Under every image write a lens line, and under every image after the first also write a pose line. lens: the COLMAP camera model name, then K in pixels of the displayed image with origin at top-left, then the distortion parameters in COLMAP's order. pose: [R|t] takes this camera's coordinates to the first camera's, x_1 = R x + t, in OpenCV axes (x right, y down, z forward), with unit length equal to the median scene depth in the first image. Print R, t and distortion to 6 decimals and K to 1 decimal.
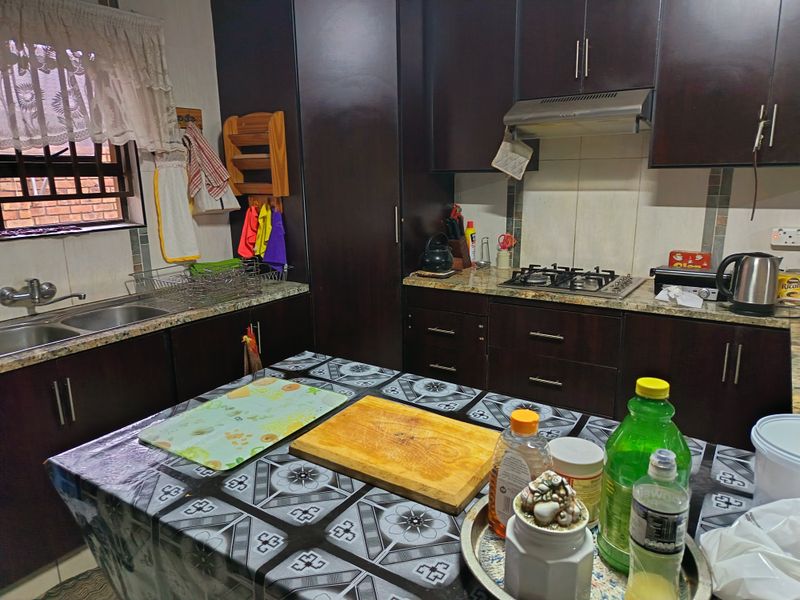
lens RADIAL K [[554.2, 0, 400.0], [0, 554.2, 300.0], [0, 0, 1]] dist [0.072468, -0.103759]
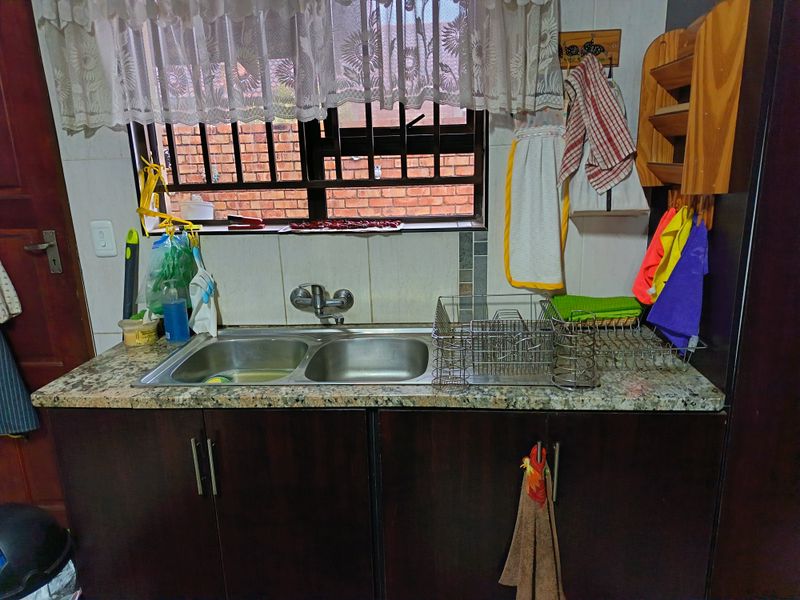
lens RADIAL K [[554.2, 0, 400.0], [0, 554.2, 300.0], [0, 0, 1]] dist [0.072468, -0.103759]
pose [[0.504370, 0.215548, -0.836152, 0.056839], [-0.177391, 0.973553, 0.143965, -0.111982], [0.845070, 0.075714, 0.529268, 0.504795]]
